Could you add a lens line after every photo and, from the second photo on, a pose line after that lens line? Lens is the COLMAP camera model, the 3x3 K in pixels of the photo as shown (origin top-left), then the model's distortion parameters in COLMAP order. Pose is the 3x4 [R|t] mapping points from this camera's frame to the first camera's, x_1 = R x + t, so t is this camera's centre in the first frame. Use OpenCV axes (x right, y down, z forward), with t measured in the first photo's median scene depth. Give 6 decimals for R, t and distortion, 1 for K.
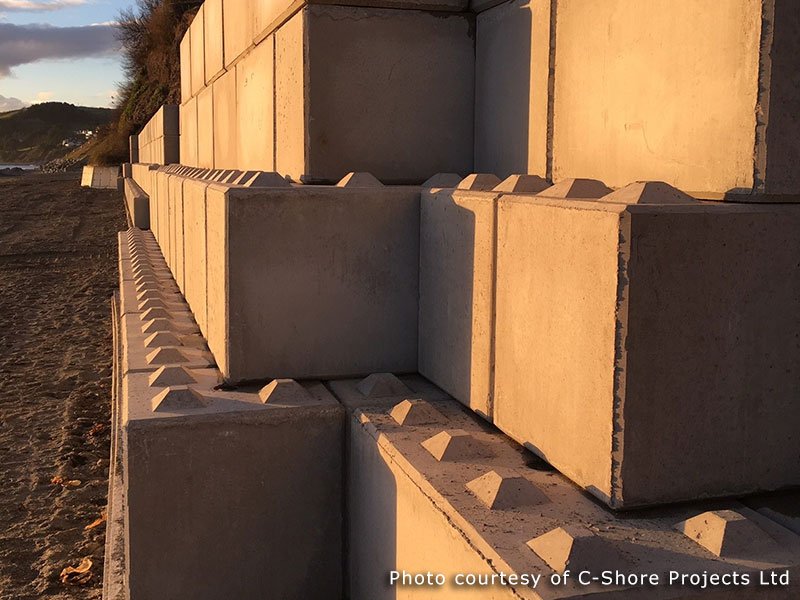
lens RADIAL K [[905.6, 0, 384.0], [0, 905.6, 251.3], [0, 0, 1]] dist [0.025354, 0.000000]
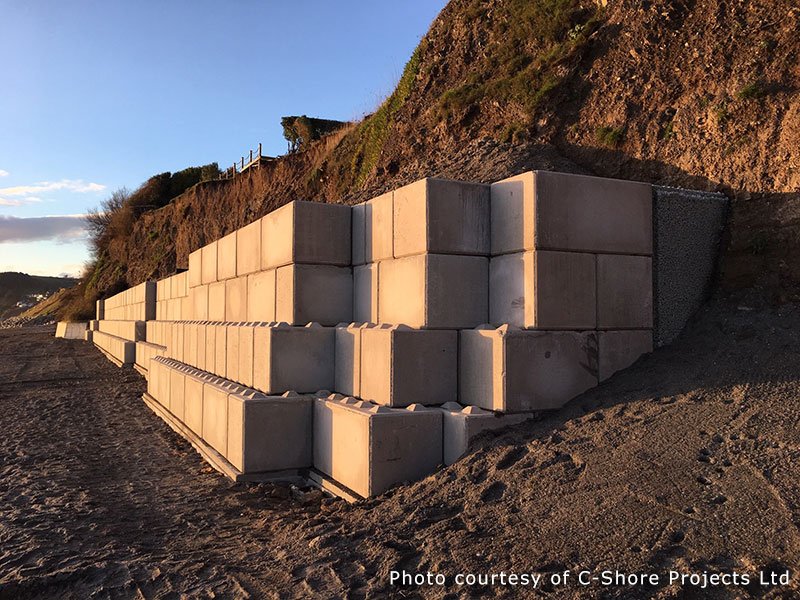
lens RADIAL K [[682.6, 0, 397.3], [0, 682.6, 307.0], [0, 0, 1]] dist [0.059506, -0.059687]
pose [[0.985228, 0.006208, 0.171138, -0.131029], [0.013856, 0.993176, -0.115797, 0.114251], [-0.170689, 0.116458, 0.978419, -1.117569]]
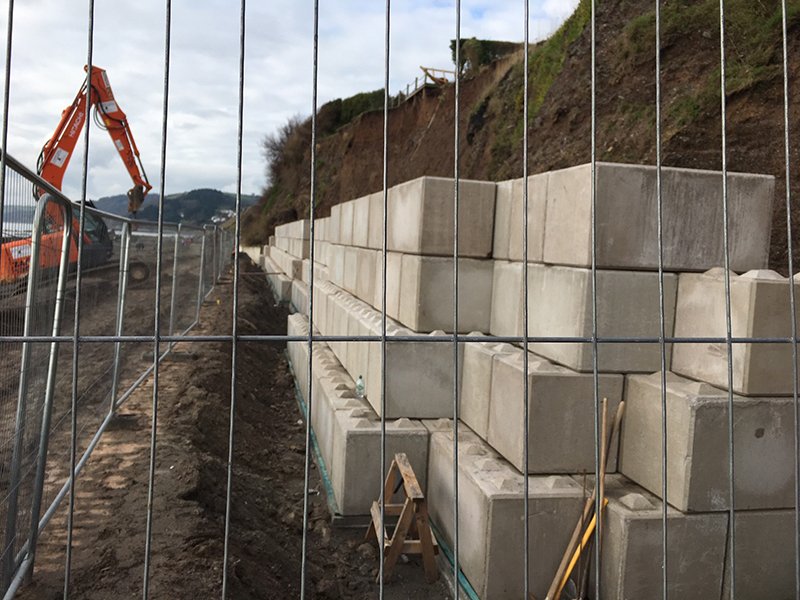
lens RADIAL K [[682.6, 0, 393.9], [0, 682.6, 306.9], [0, 0, 1]] dist [0.059506, -0.059687]
pose [[0.996037, 0.053584, -0.070991, -0.020493], [-0.053687, 0.998558, 0.000449, -0.136201], [0.070913, 0.003364, 0.997477, -0.727751]]
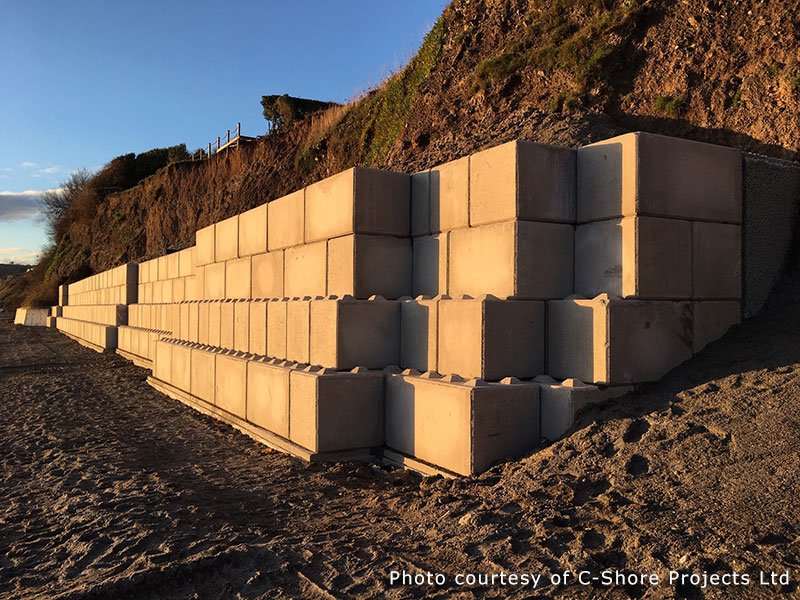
lens RADIAL K [[682.6, 0, 396.7], [0, 682.6, 305.7], [0, 0, 1]] dist [0.059506, -0.059687]
pose [[0.972576, 0.002404, 0.232571, -0.428694], [0.021325, 0.994813, -0.099461, 0.144157], [-0.231604, 0.101693, 0.967480, -0.958427]]
